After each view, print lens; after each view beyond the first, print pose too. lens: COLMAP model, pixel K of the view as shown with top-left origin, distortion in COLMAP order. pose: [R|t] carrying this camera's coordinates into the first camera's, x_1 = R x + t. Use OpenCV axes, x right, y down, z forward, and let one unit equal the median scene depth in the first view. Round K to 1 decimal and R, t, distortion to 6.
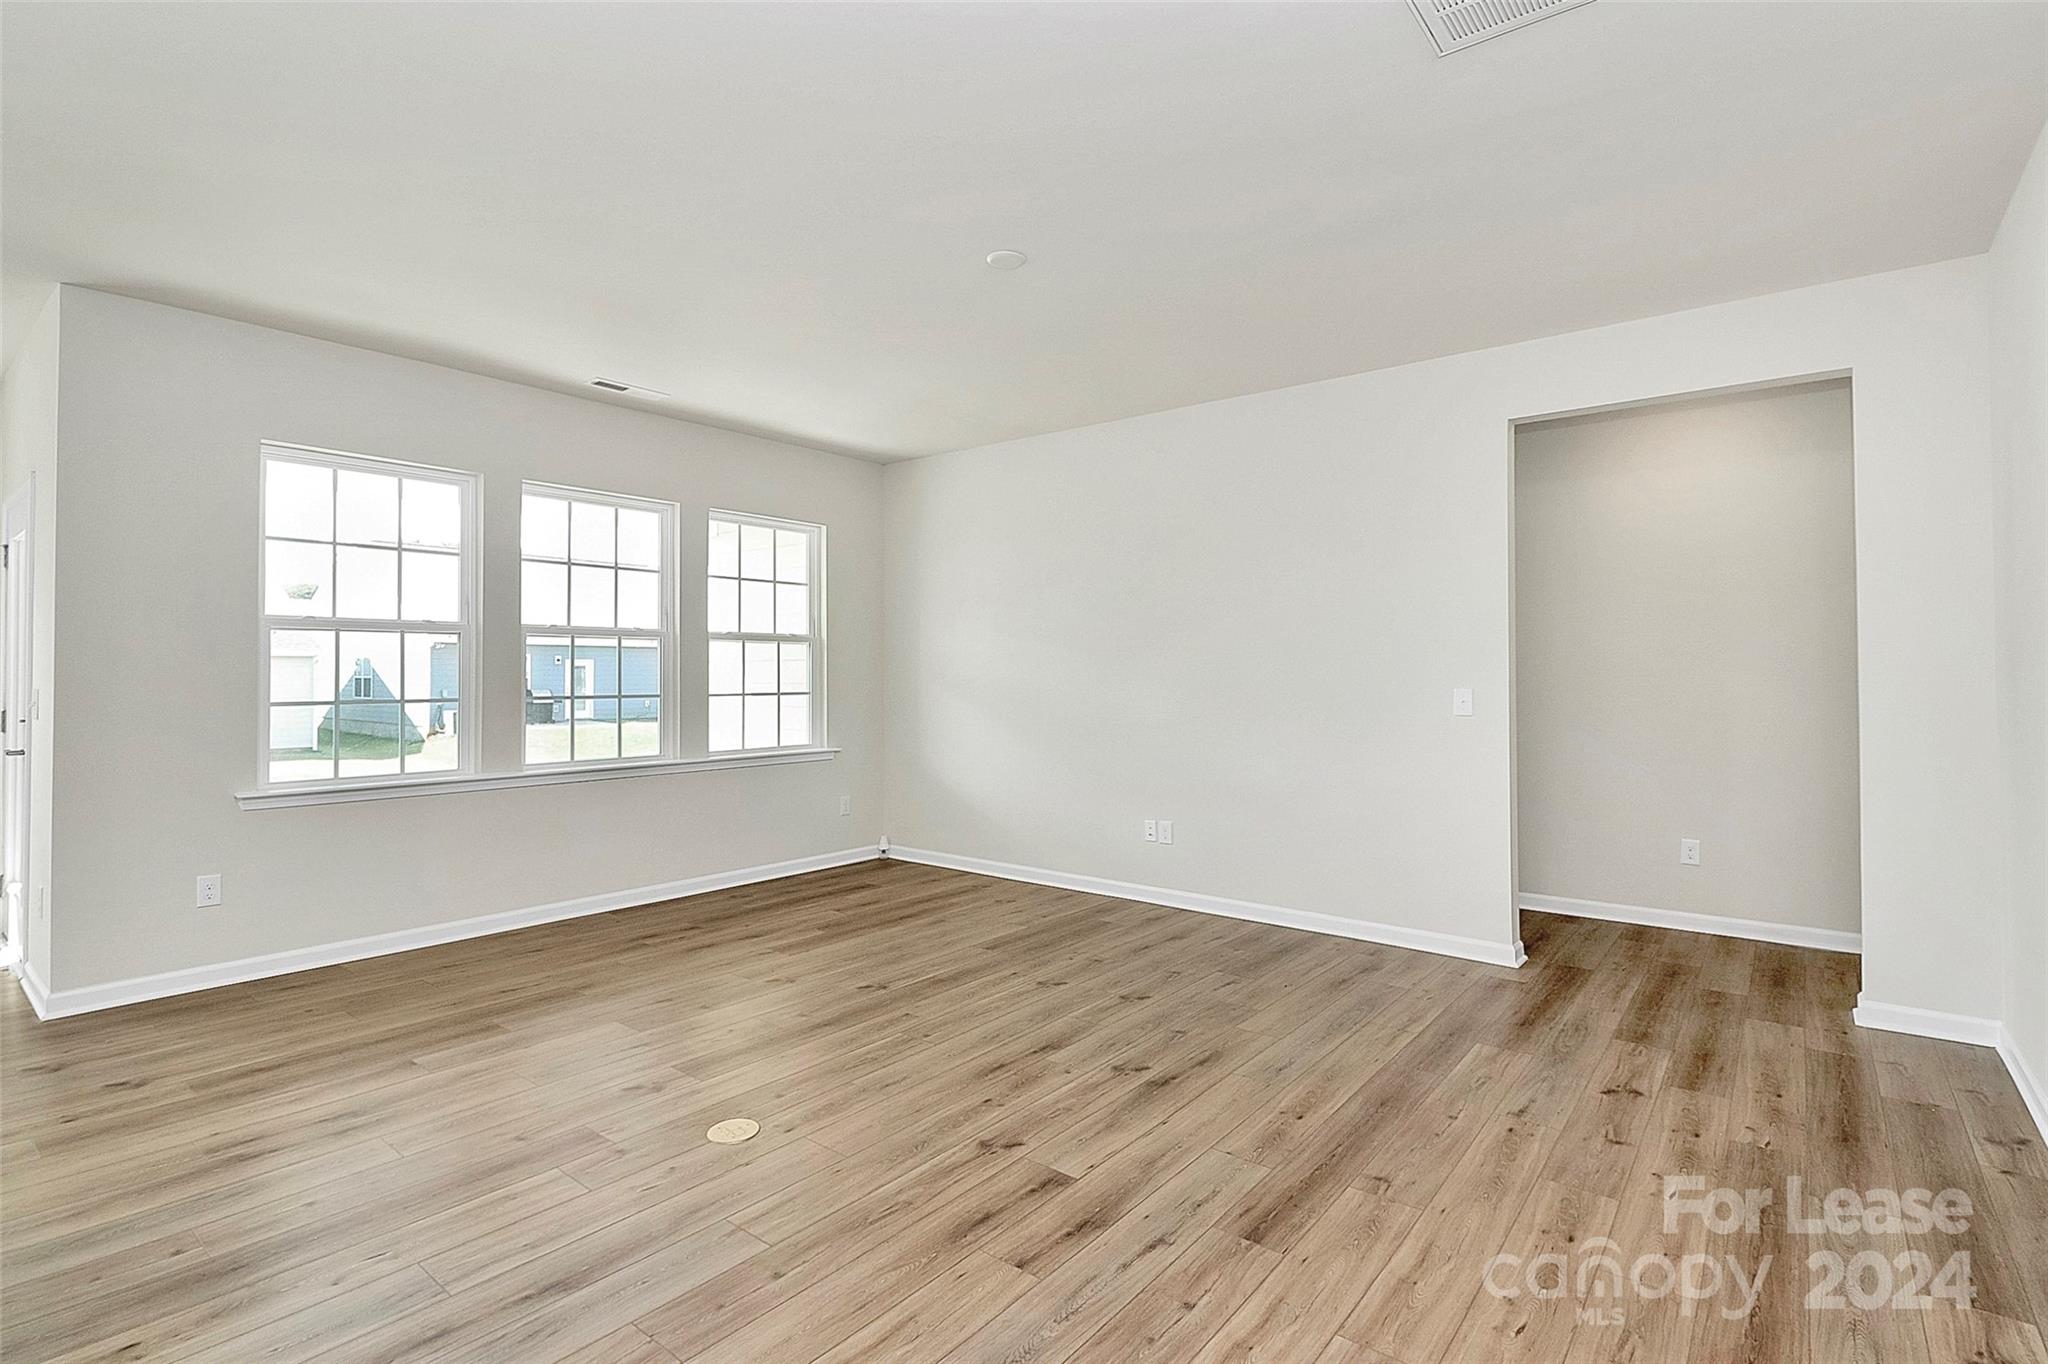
lens RADIAL K [[973.3, 0, 999.1], [0, 973.3, 657.9], [0, 0, 1]] dist [-0.007905, -0.004044]
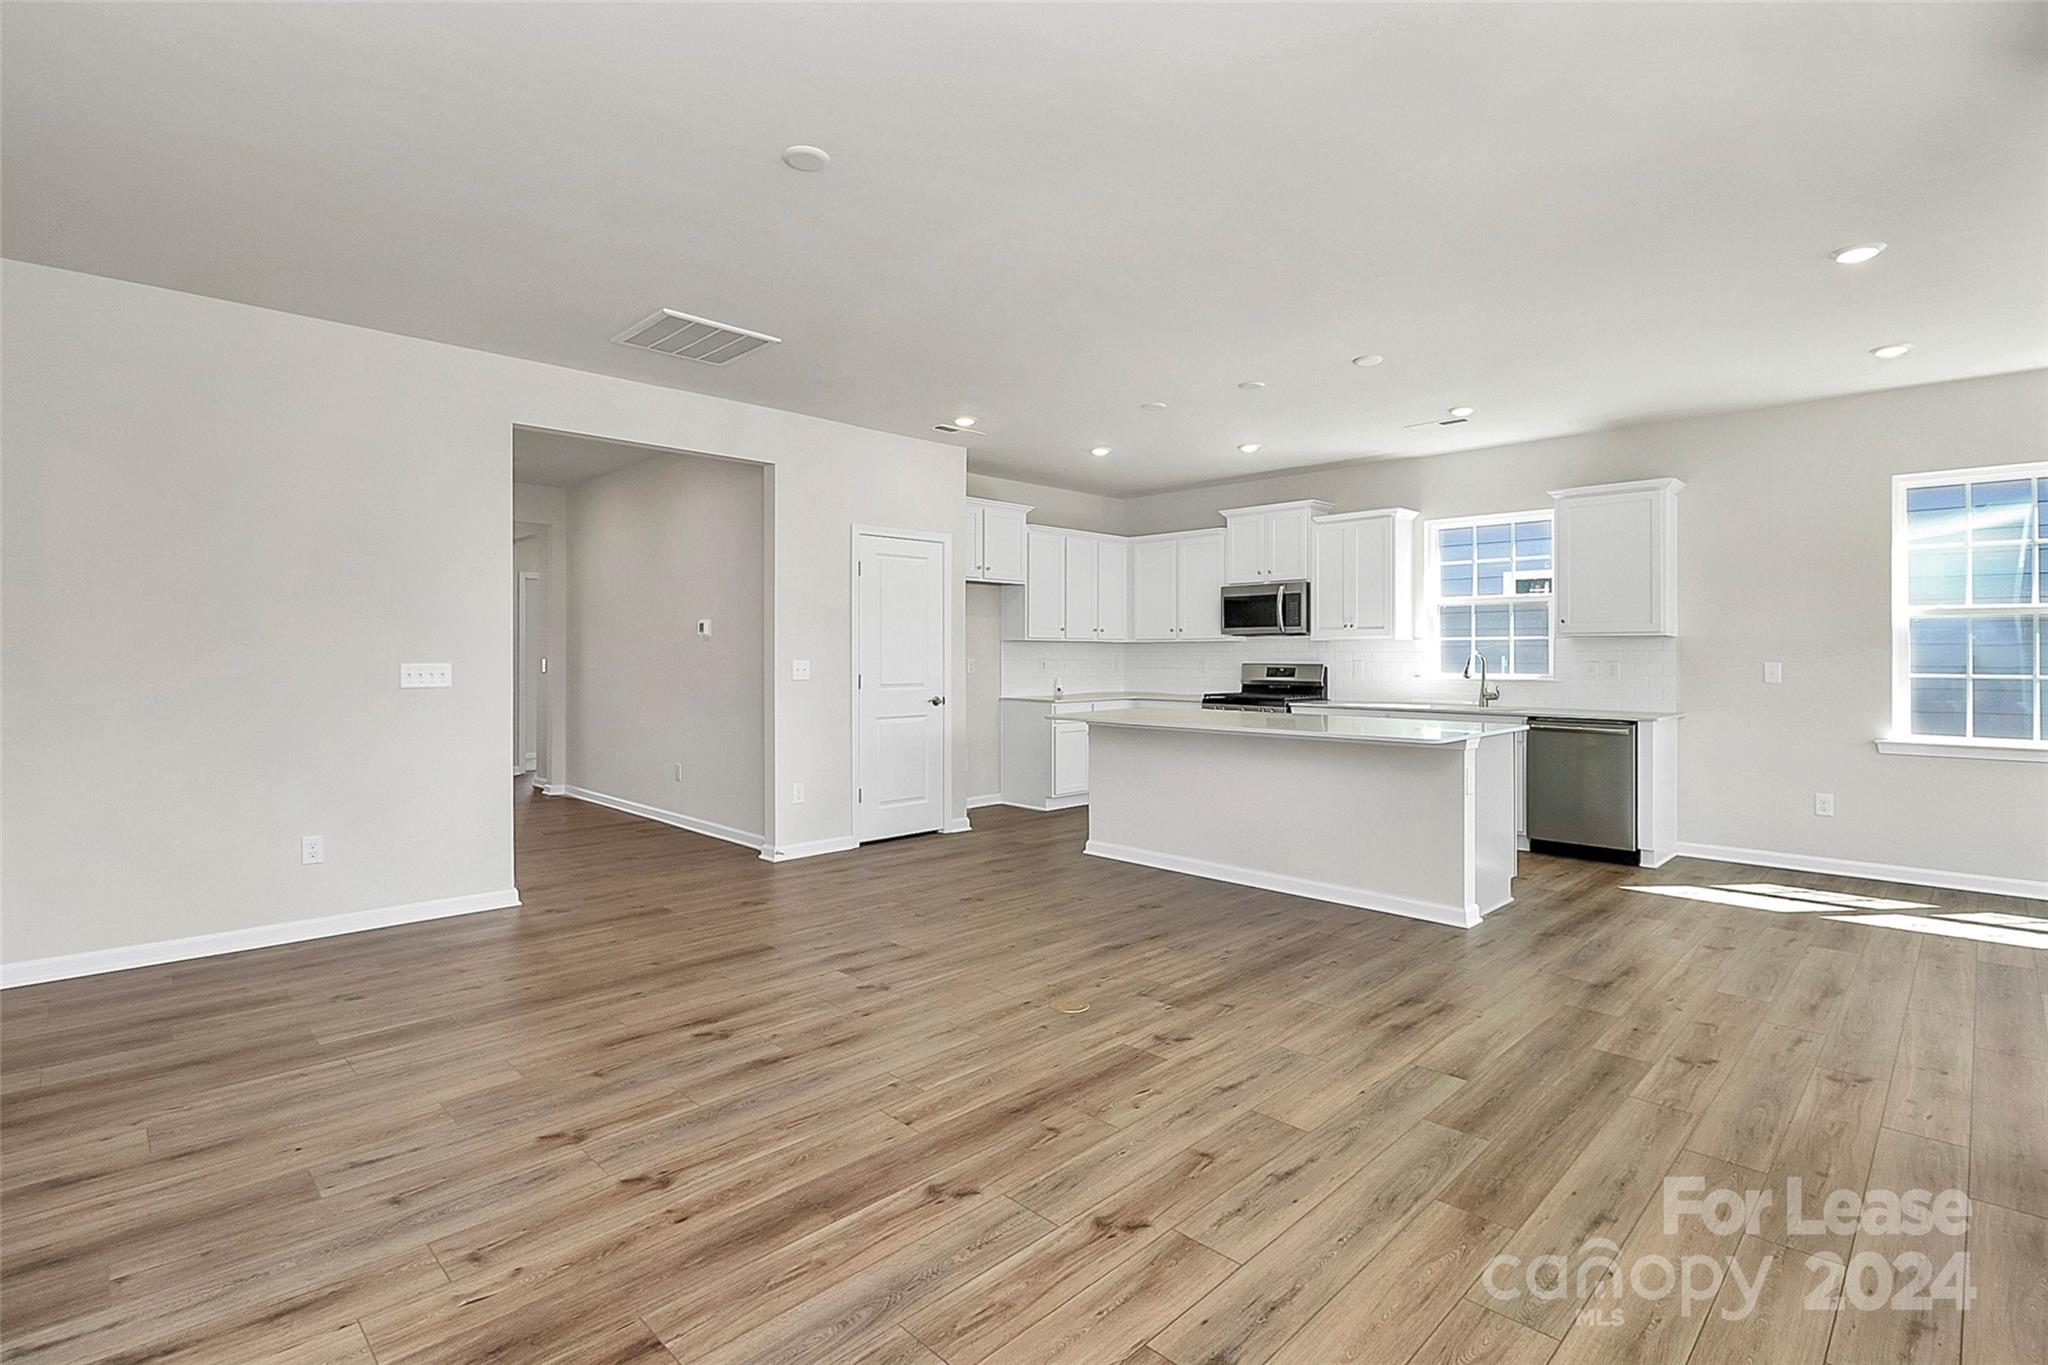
lens RADIAL K [[973.3, 0, 1019.7], [0, 973.3, 663.5], [0, 0, 1]] dist [-0.007905, -0.004044]
pose [[-0.995632, -0.002396, 0.093335, -0.272693], [-0.003420, 0.999936, -0.010812, 0.037787], [-0.093303, -0.011084, -0.995576, 1.922022]]
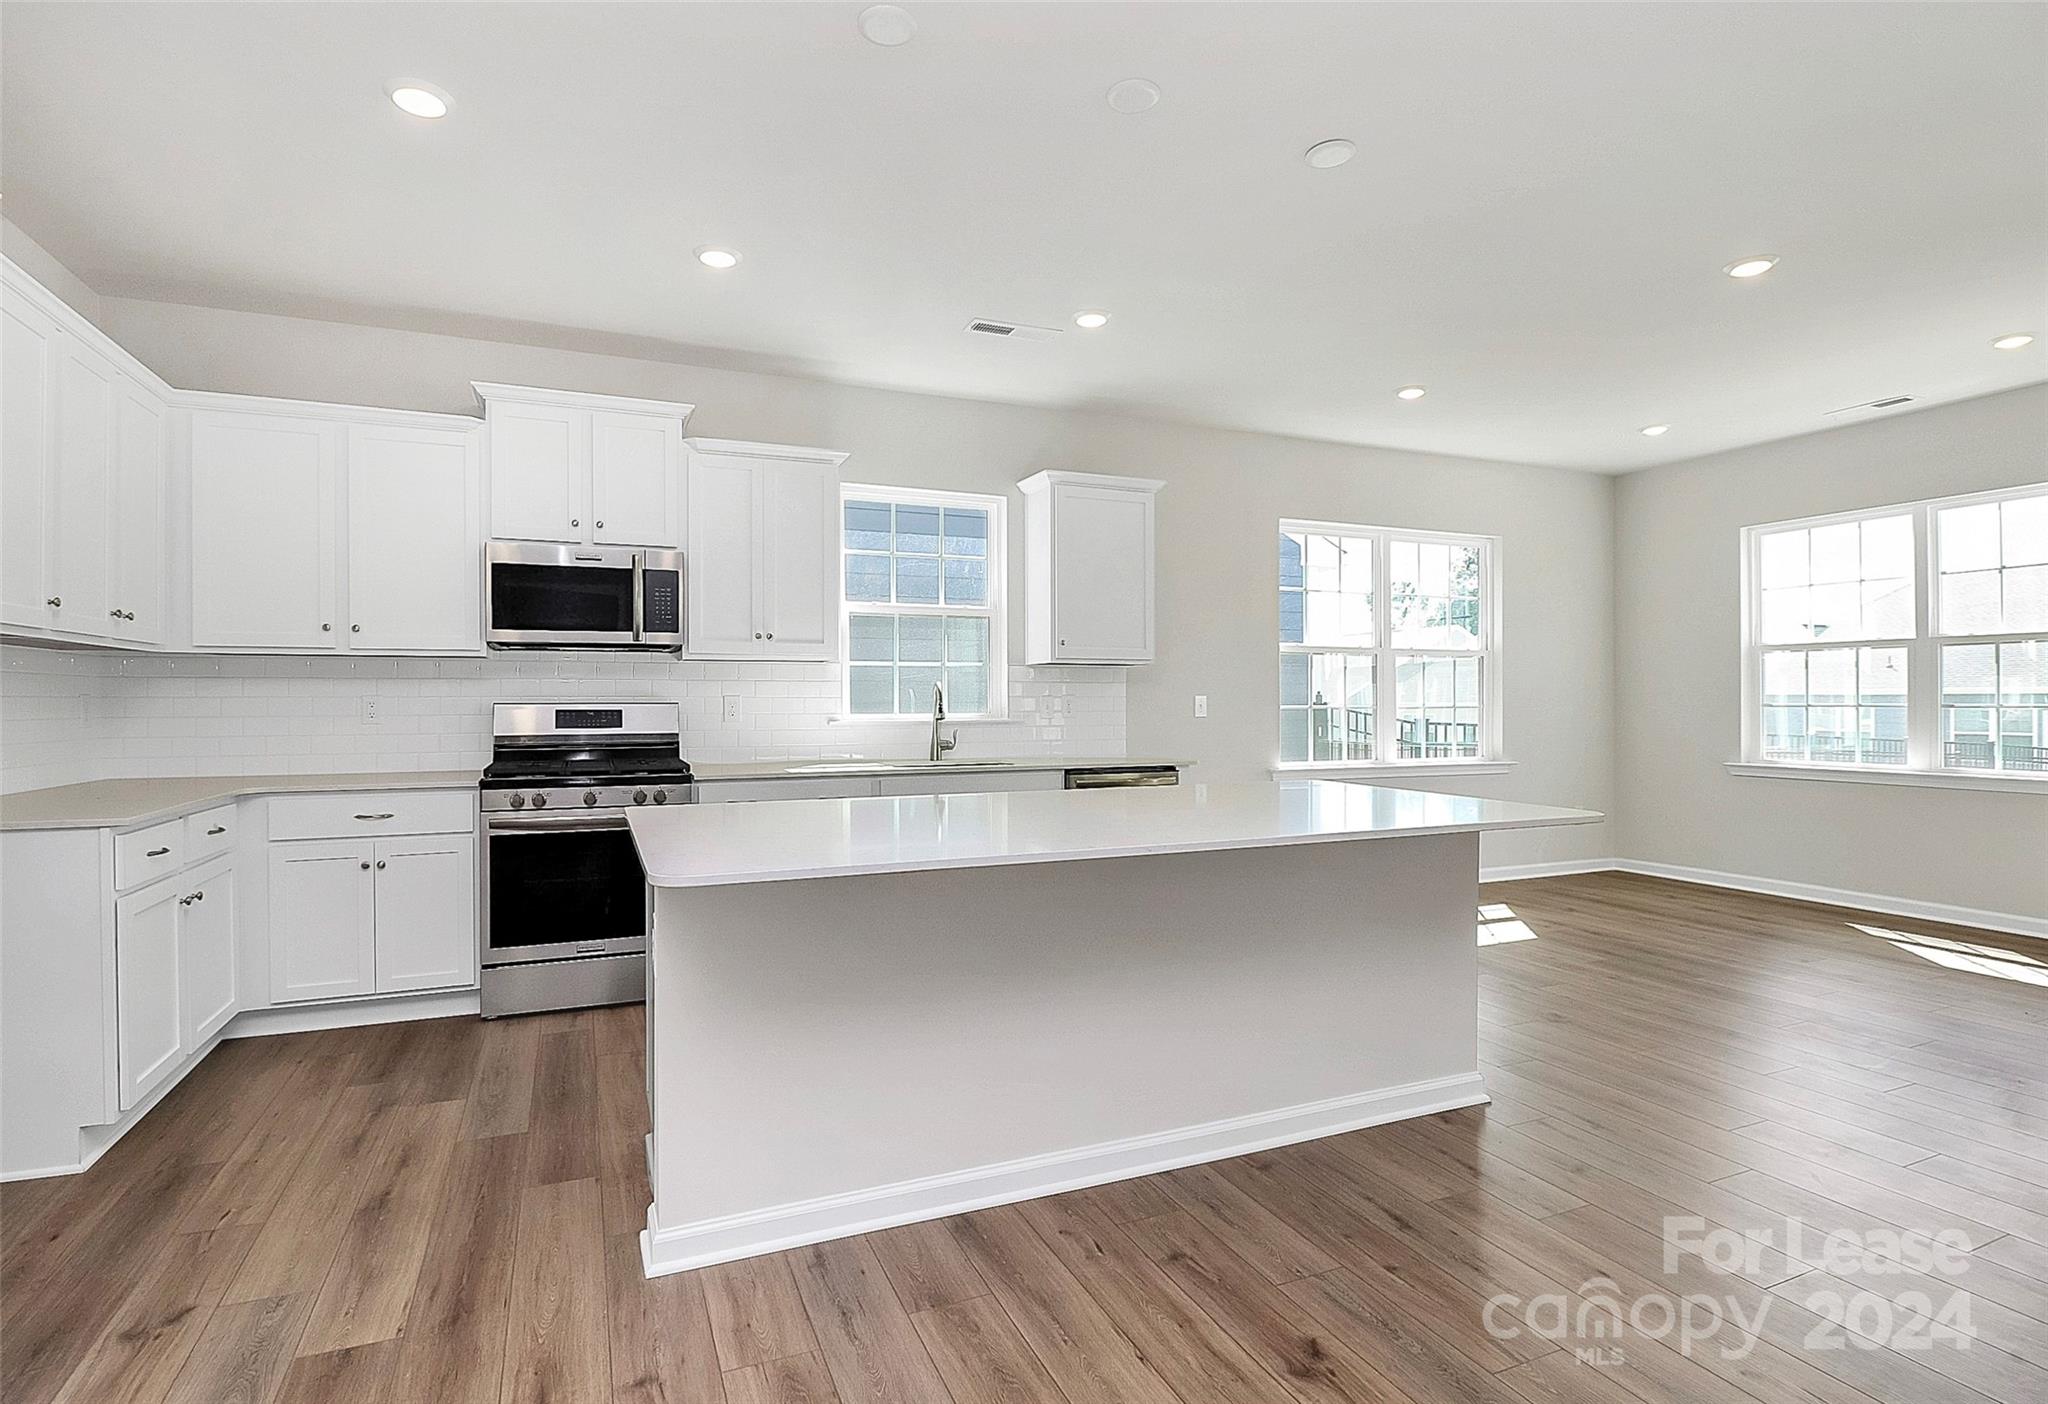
lens RADIAL K [[1009.5, 0, 1014.6], [0, 1009.5, 683.9], [0, 0, 1]] dist [-0.004407, -0.003497]
pose [[-0.454217, -0.016128, -0.890745, 0.246581], [0.018812, 0.999440, -0.027688, 0.032499], [0.890692, -0.029333, -0.453659, 0.521815]]
